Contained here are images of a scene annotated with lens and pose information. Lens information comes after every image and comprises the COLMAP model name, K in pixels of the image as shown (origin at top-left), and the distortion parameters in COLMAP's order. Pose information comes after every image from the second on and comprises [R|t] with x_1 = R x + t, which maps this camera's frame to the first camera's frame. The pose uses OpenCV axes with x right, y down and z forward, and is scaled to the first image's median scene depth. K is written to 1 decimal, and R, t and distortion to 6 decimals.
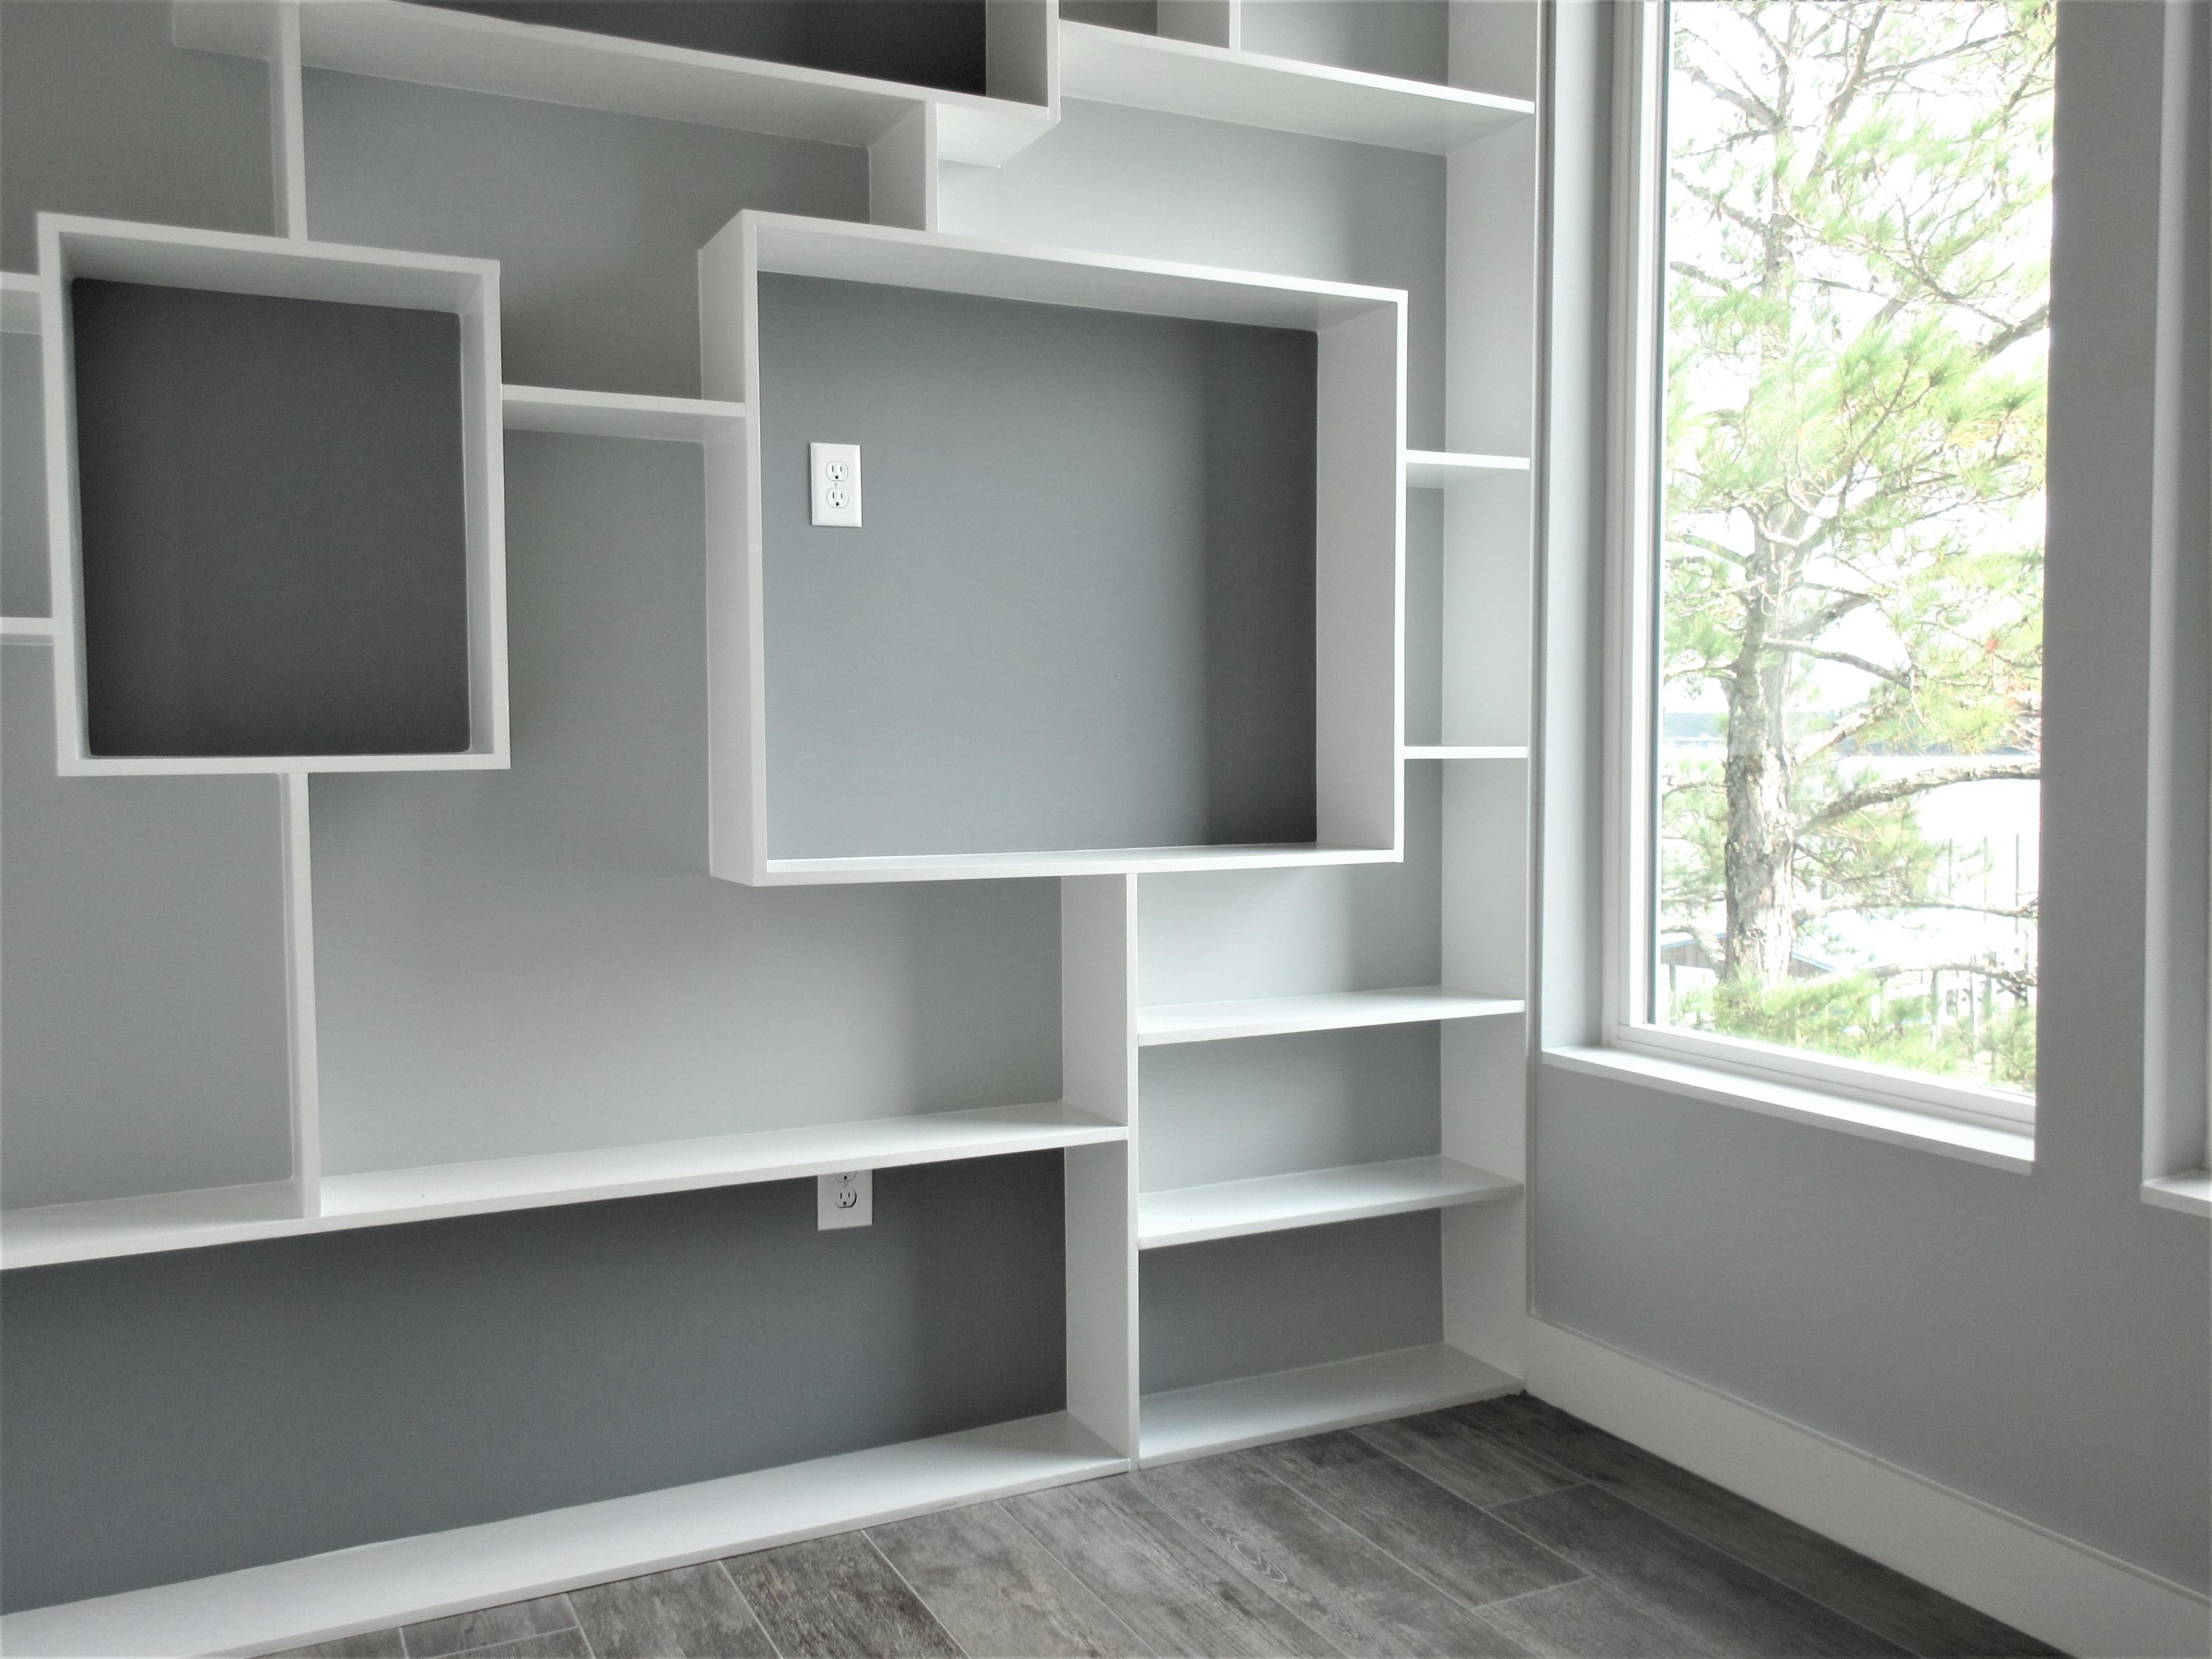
lens RADIAL K [[1840.1, 0, 1096.4], [0, 1840.1, 830.5], [0, 0, 1]] dist [0.026672, -0.006793]
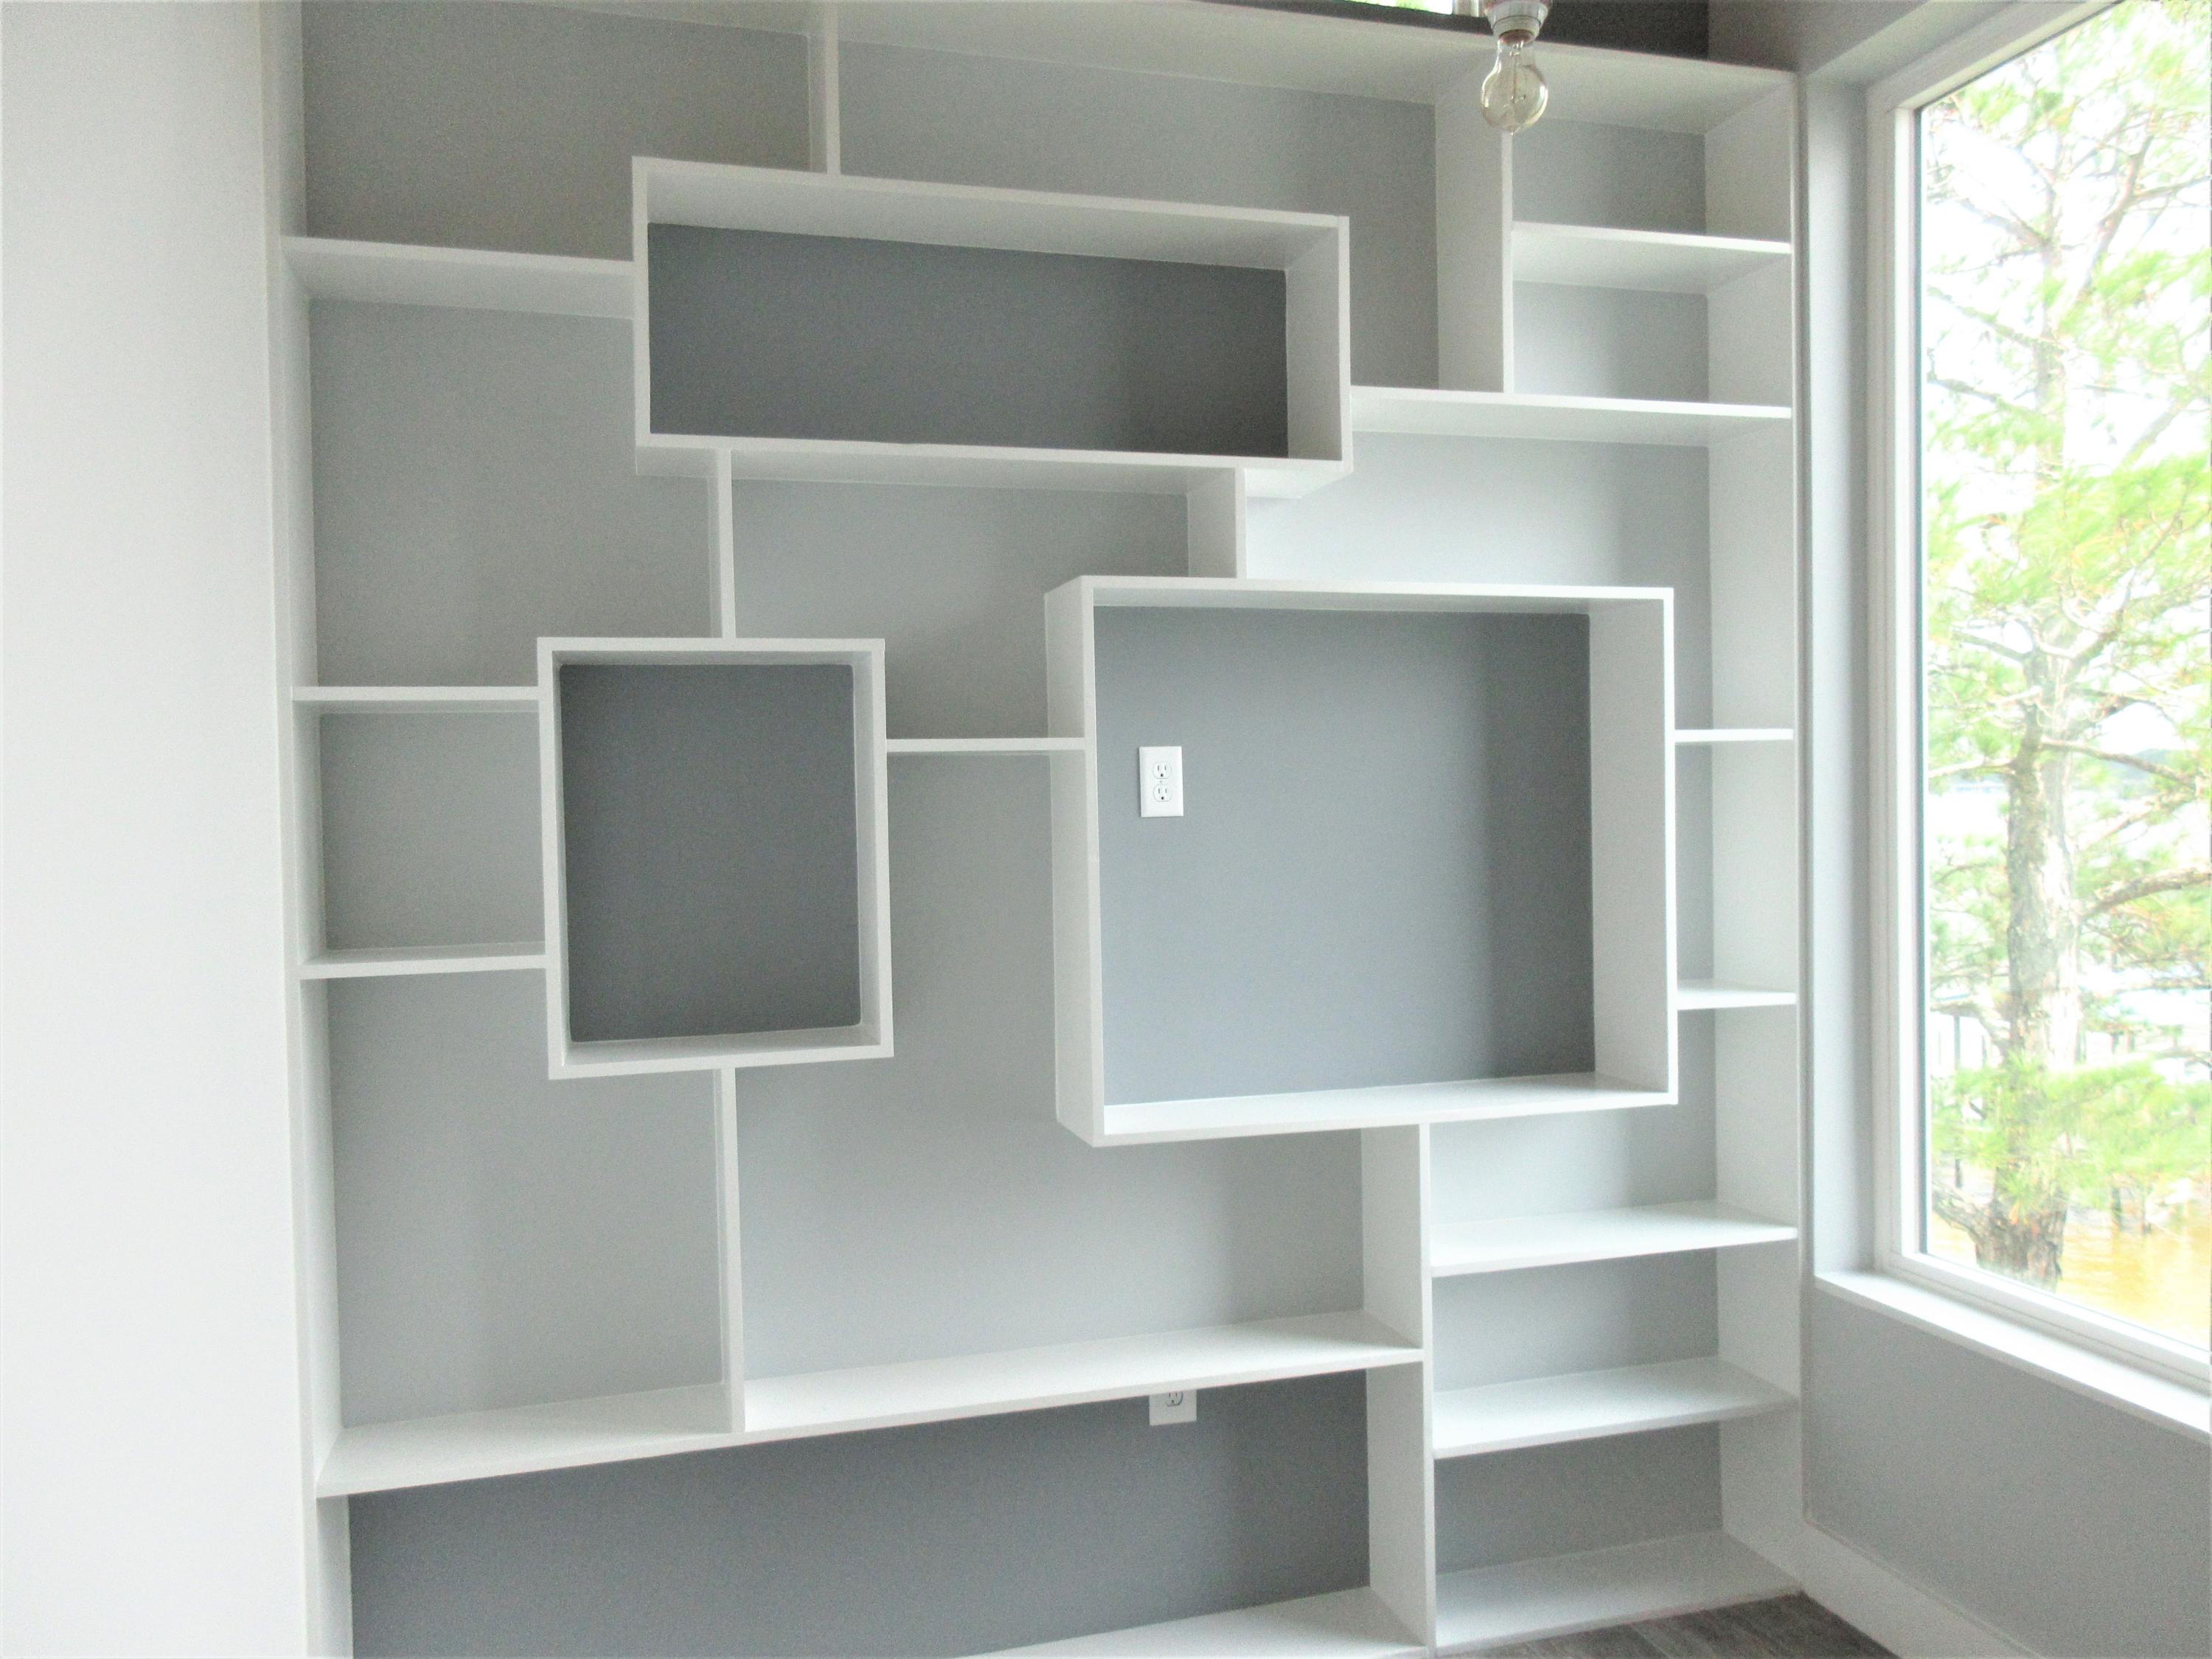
lens RADIAL K [[1637.2, 0, 1107.5], [0, 1637.2, 829.1], [0, 0, 1]] dist [0.011610, -0.007804]
pose [[0.984728, -0.009876, -0.173817, 0.004417], [0.005939, 0.999714, -0.023155, -0.127113], [0.173996, 0.021769, 0.984506, -0.021276]]
